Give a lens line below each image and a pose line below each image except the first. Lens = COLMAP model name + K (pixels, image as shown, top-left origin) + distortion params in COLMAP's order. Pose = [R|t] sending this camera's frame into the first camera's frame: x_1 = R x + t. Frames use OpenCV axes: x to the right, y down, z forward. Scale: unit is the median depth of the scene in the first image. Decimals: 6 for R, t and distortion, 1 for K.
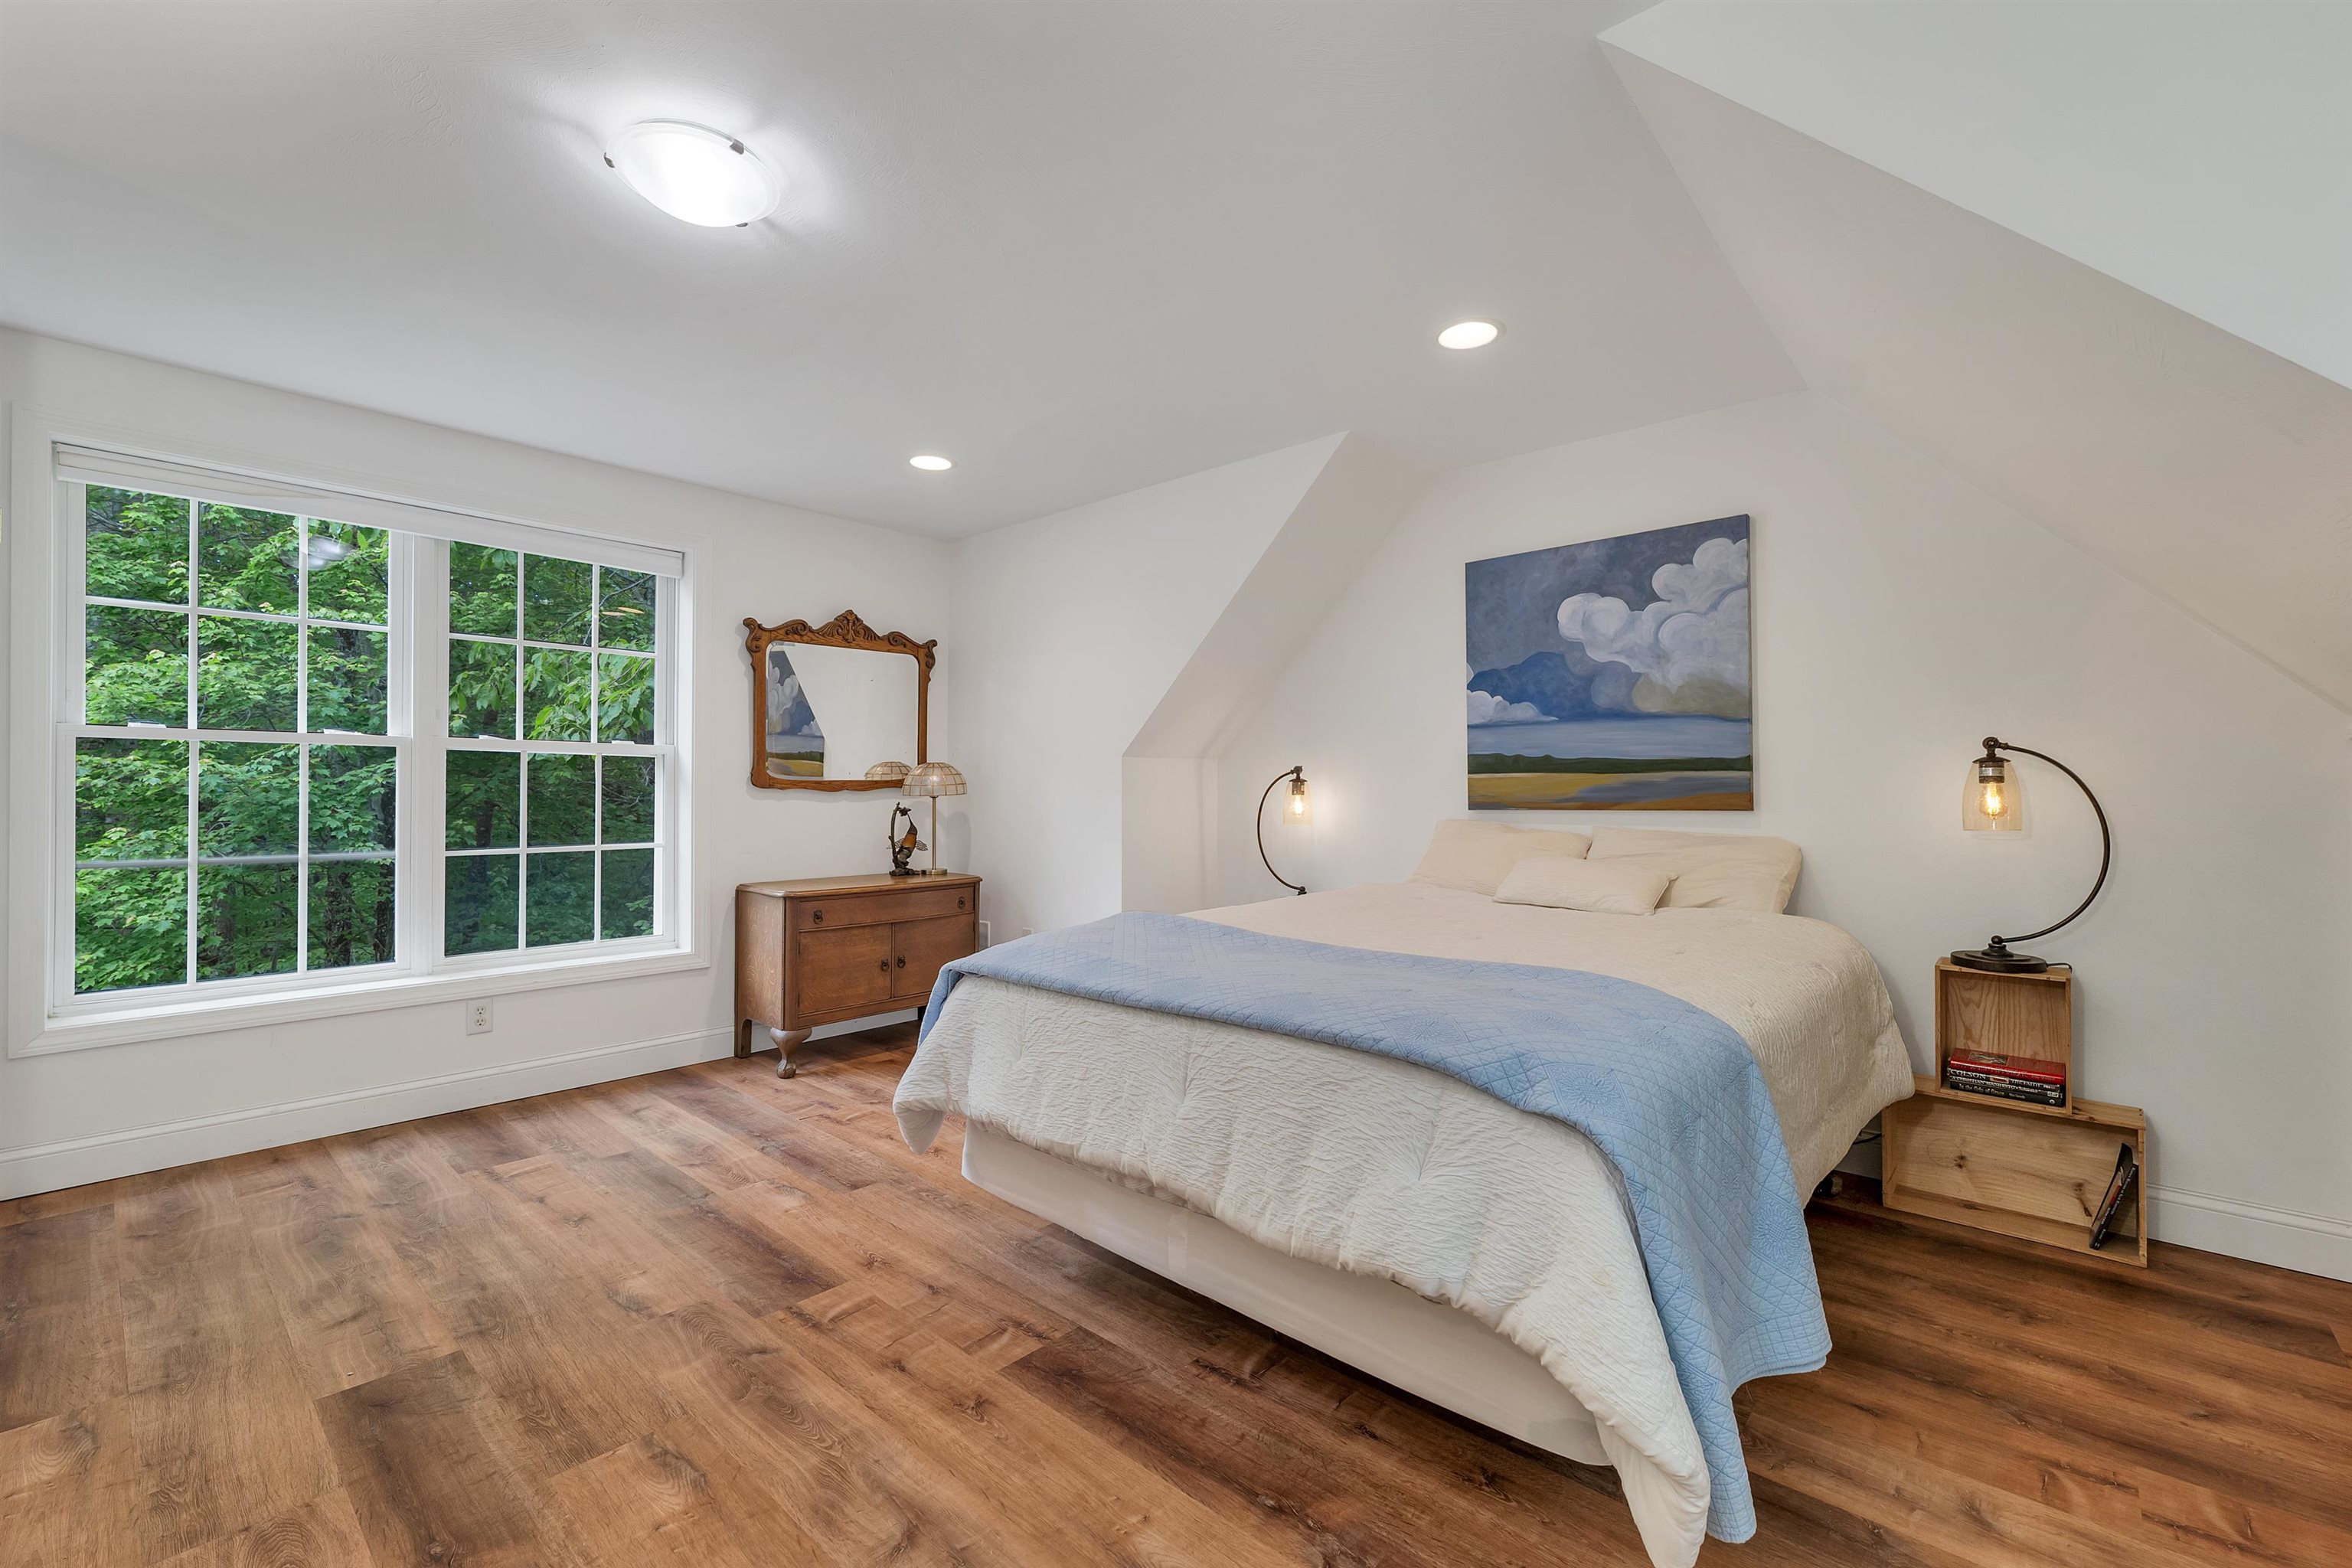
lens RADIAL K [[990.0, 0, 1173.1], [0, 990.0, 787.2], [0, 0, 1]] dist [0.000940, 0.000417]
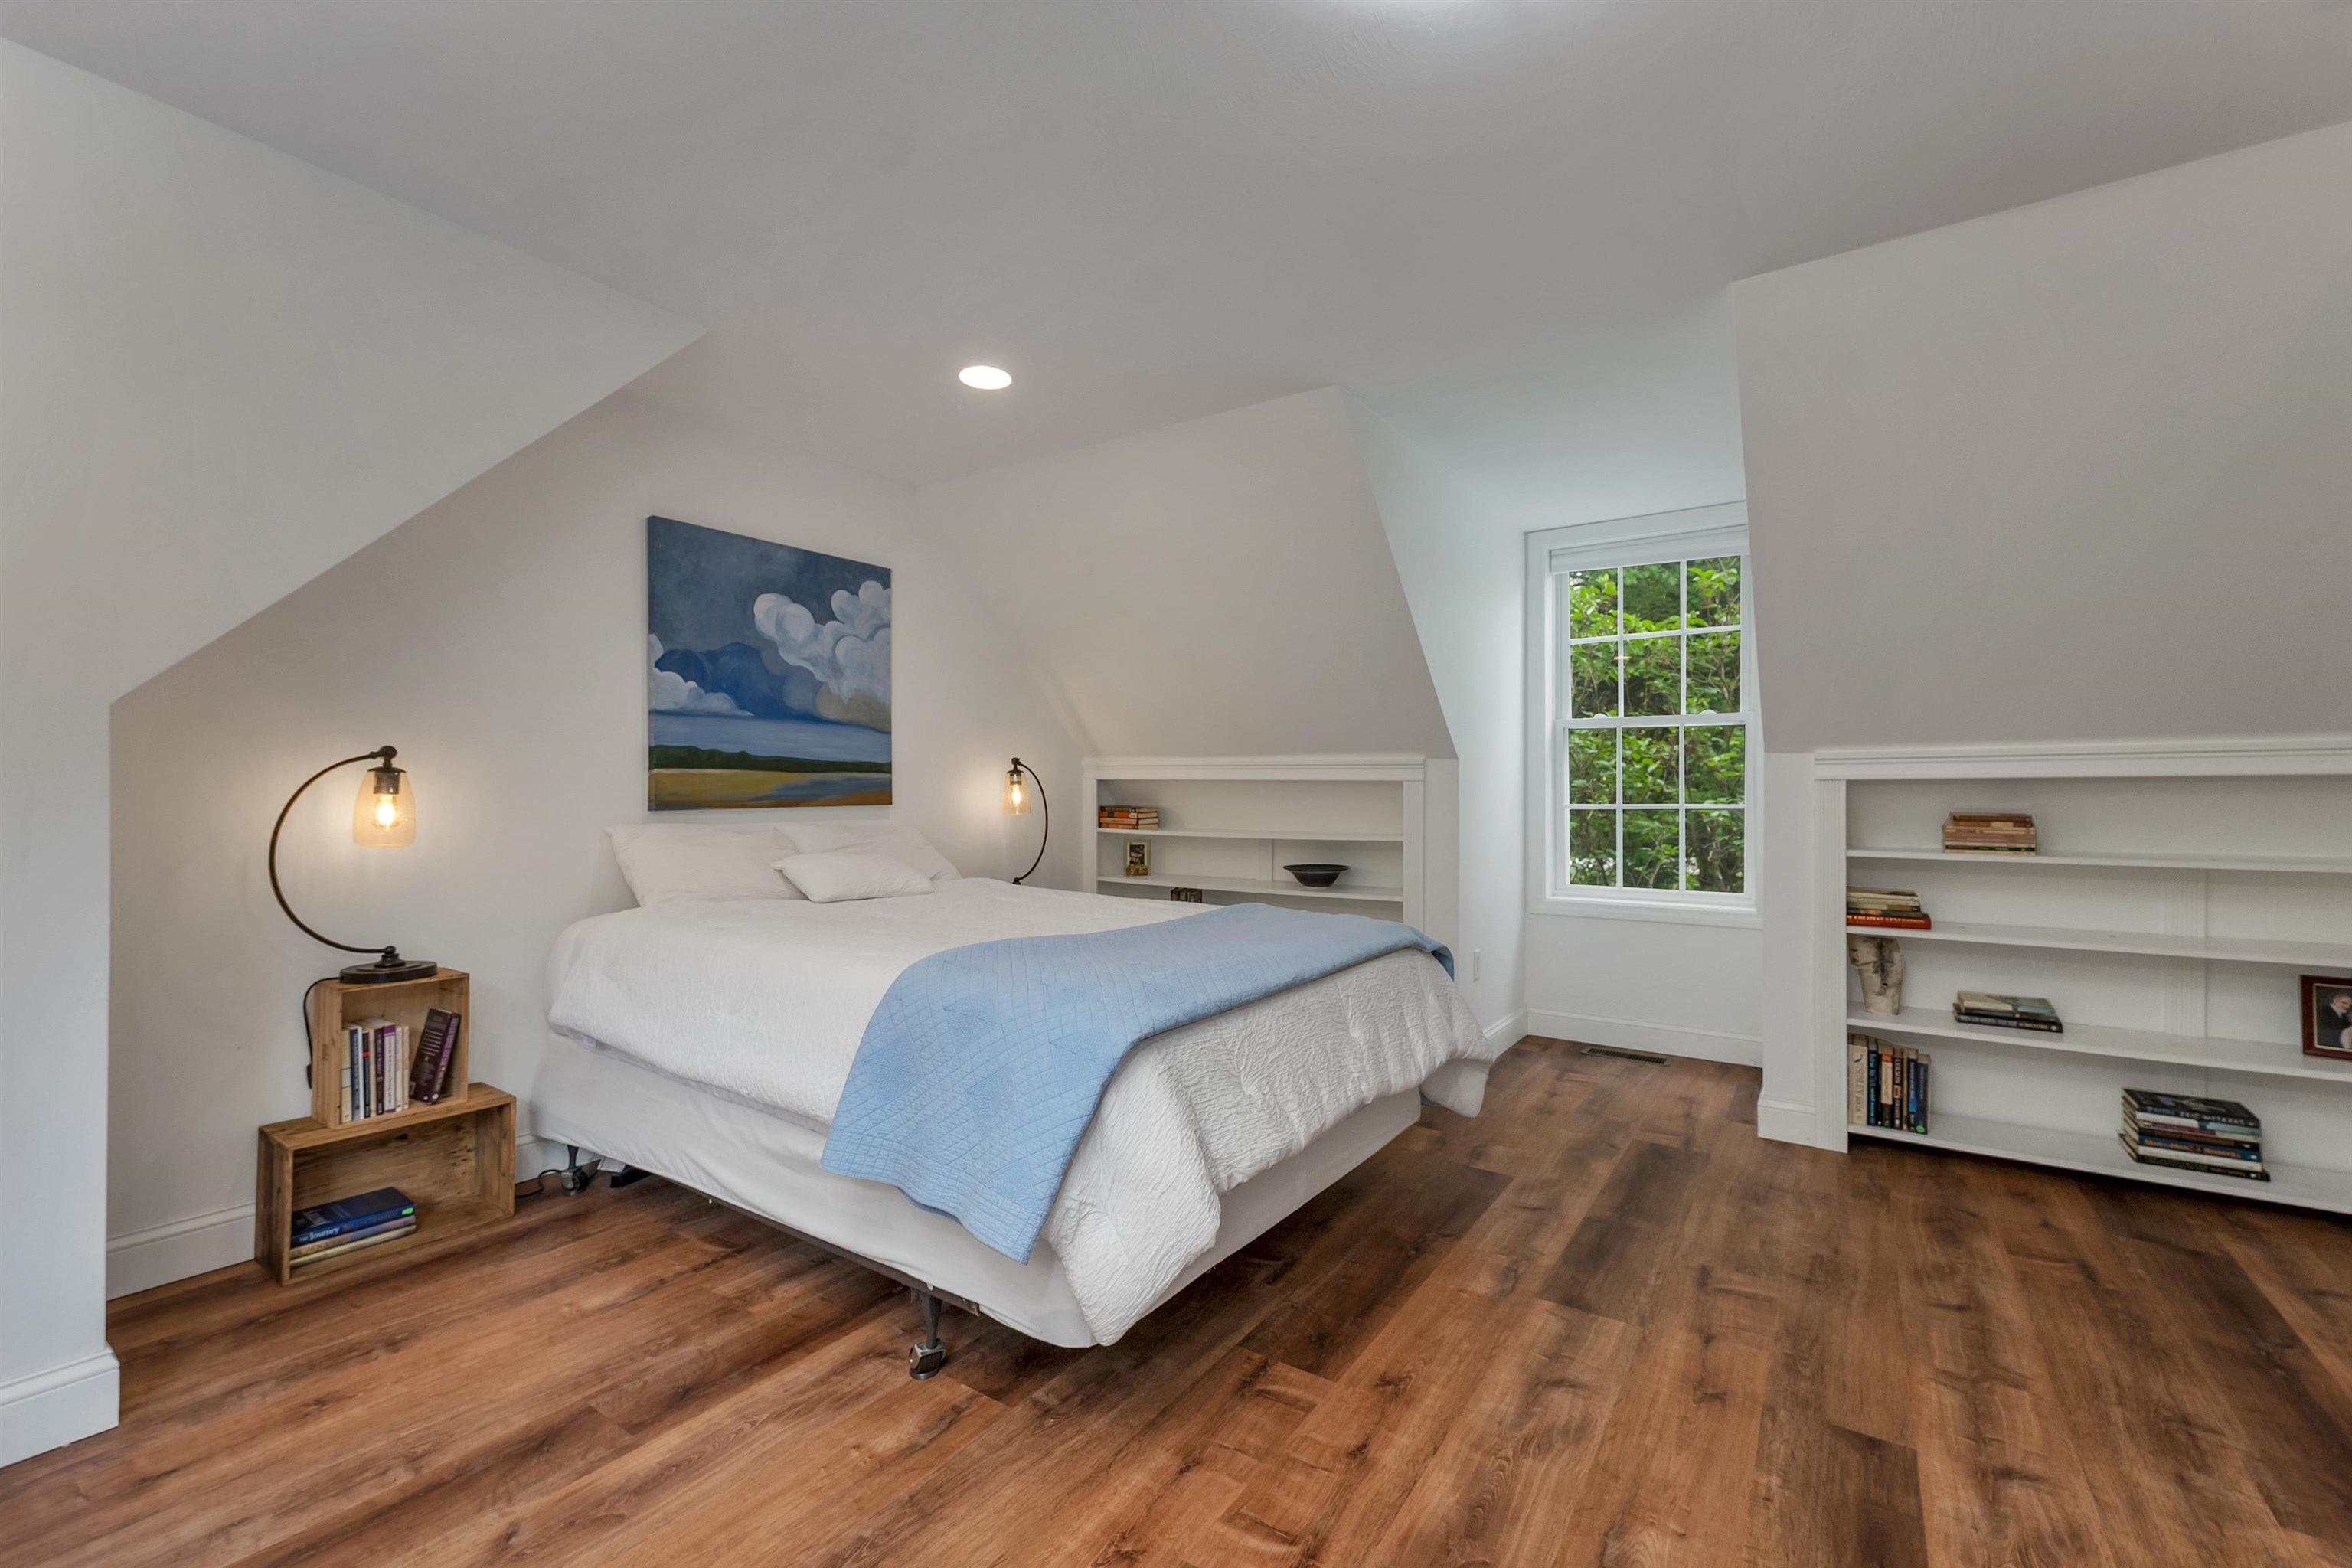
lens RADIAL K [[990.0, 0, 1173.1], [0, 990.0, 787.2], [0, 0, 1]] dist [0.000940, 0.000417]
pose [[-0.137713, 0.002502, 0.990469, -0.682052], [-0.008007, 0.999961, -0.003639, 0.002372], [-0.990440, -0.008432, -0.137688, 0.783233]]
